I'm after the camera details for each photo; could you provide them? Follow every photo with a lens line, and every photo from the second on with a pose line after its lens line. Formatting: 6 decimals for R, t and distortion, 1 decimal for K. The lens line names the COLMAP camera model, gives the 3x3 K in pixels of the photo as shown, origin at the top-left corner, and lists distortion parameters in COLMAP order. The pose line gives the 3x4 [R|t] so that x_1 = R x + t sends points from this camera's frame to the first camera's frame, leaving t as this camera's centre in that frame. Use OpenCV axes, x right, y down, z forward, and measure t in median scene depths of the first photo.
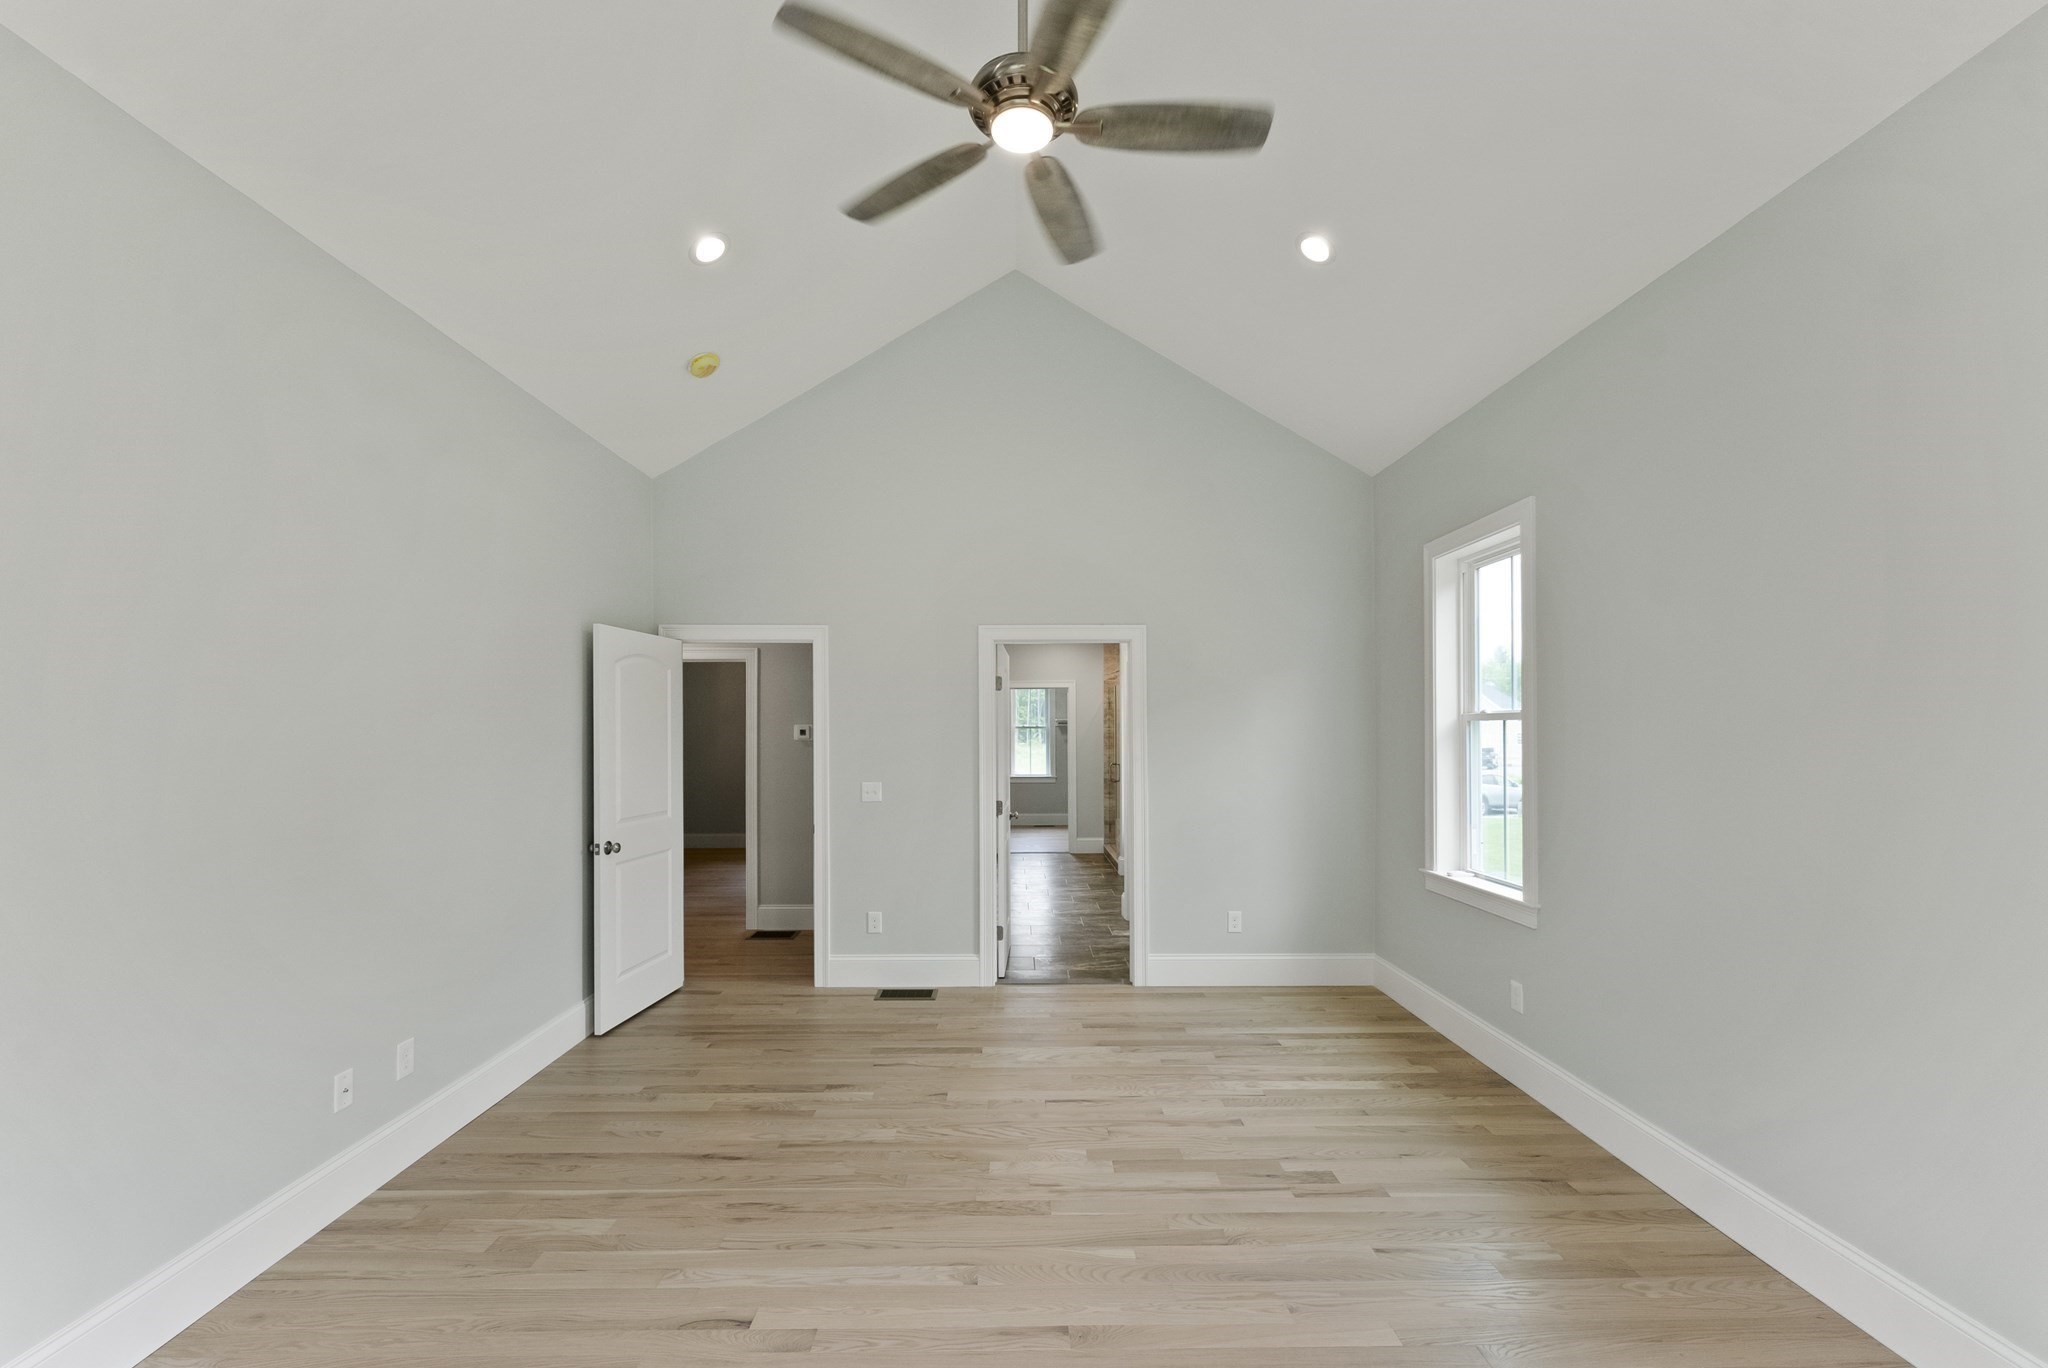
lens RADIAL K [[844.2, 0, 1021.2], [0, 844.2, 729.5], [0, 0, 1]] dist [0.000586, 0.001579]
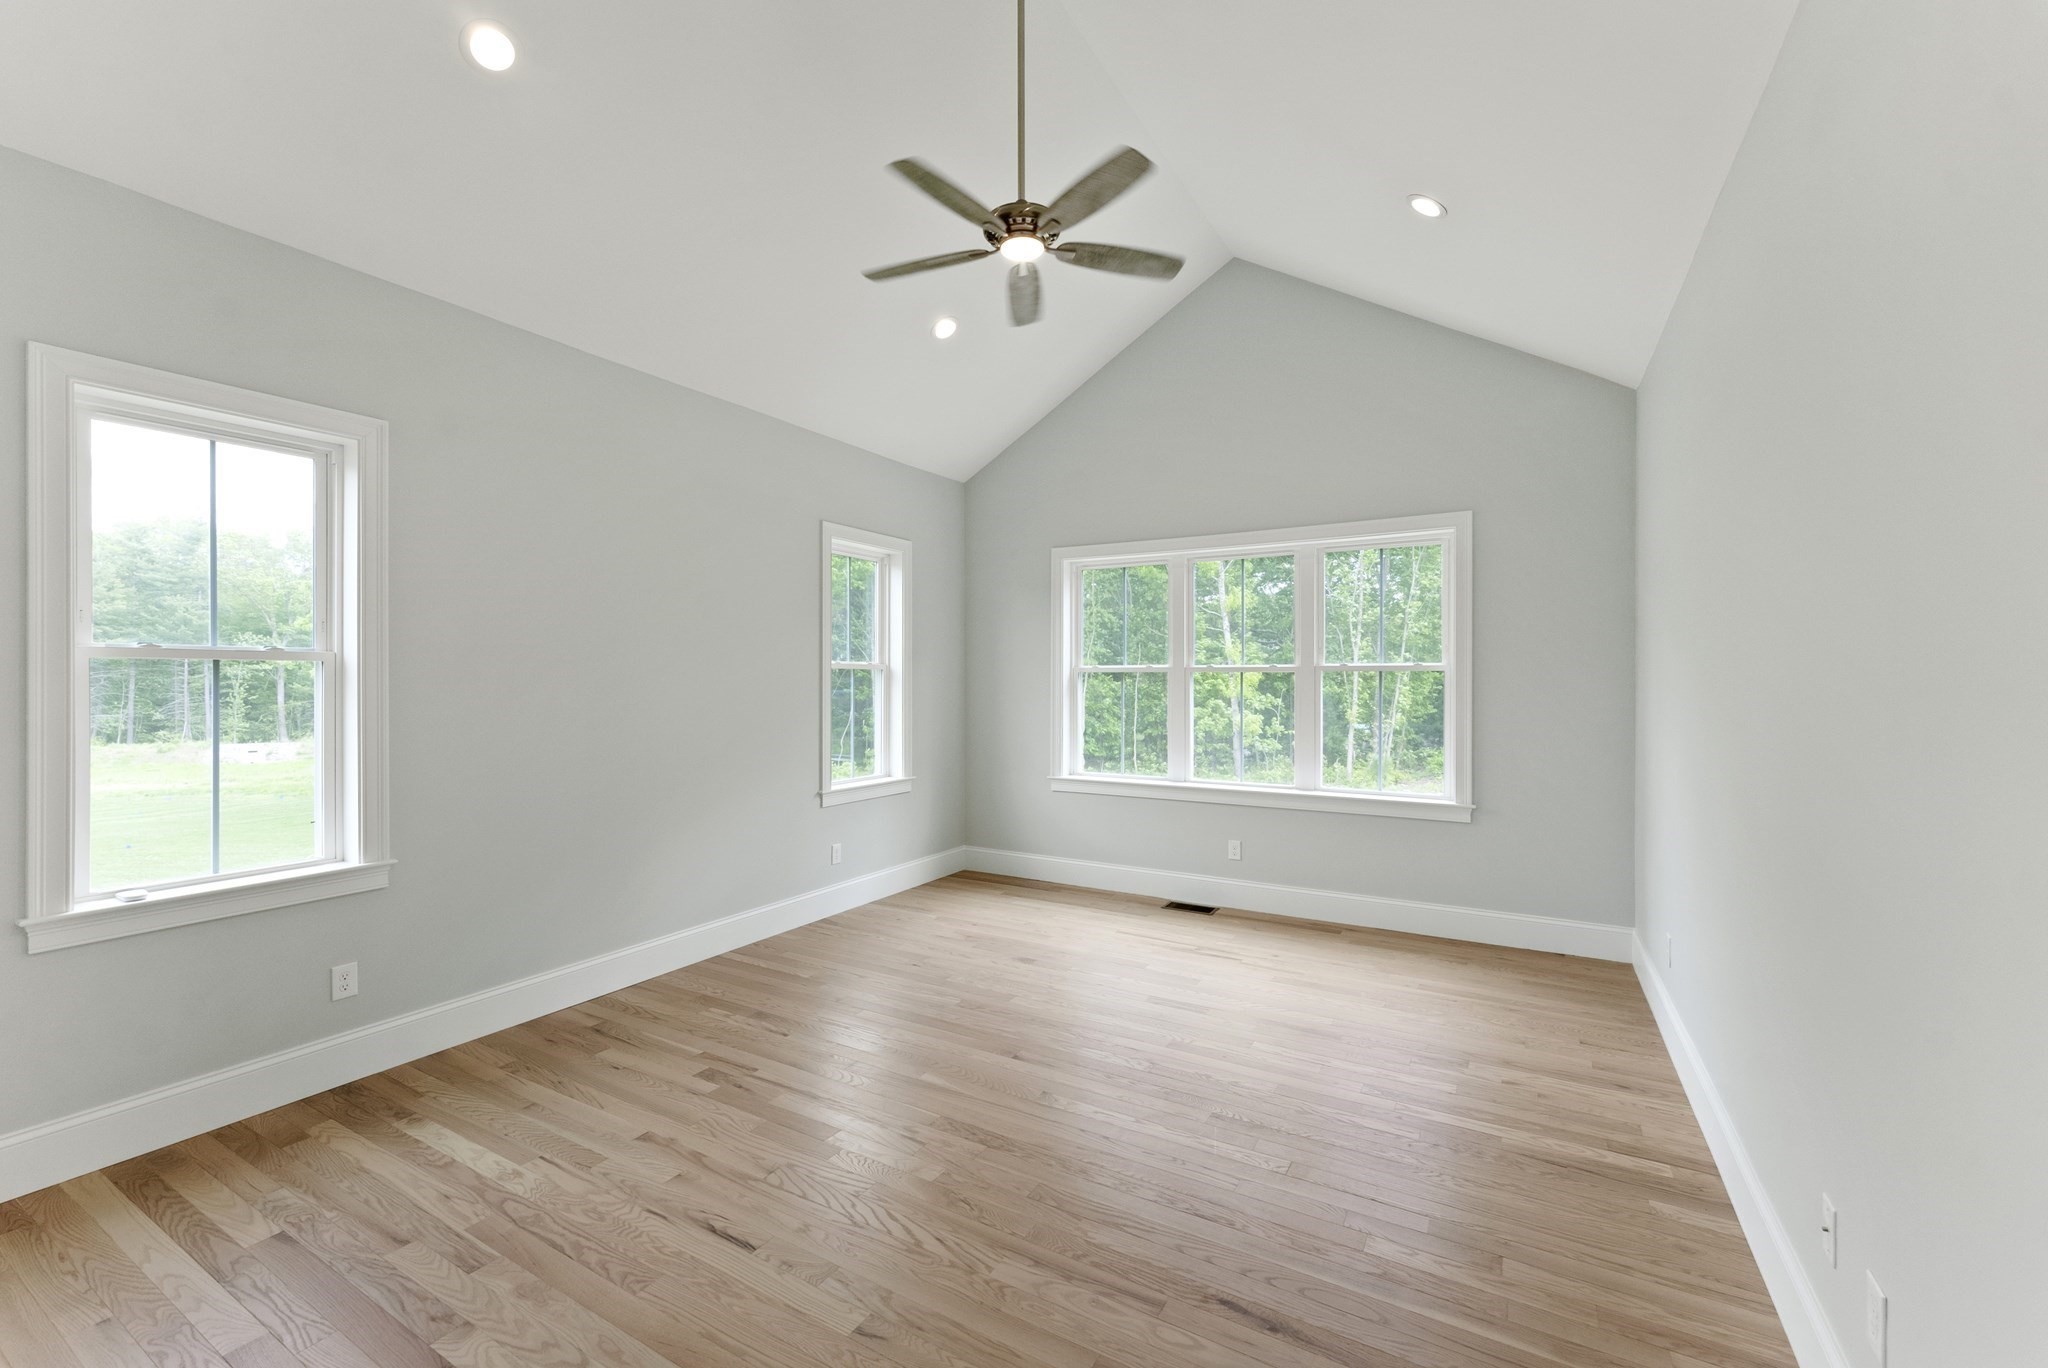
lens RADIAL K [[844.2, 0, 1023.8], [0, 844.2, 682.4], [0, 0, 1]] dist [0.000586, 0.001579]
pose [[-0.856654, 0.002986, 0.515883, -0.495961], [0.003717, 0.999993, 0.000384, 0.014025], [-0.515878, 0.002247, -0.856659, 1.504527]]
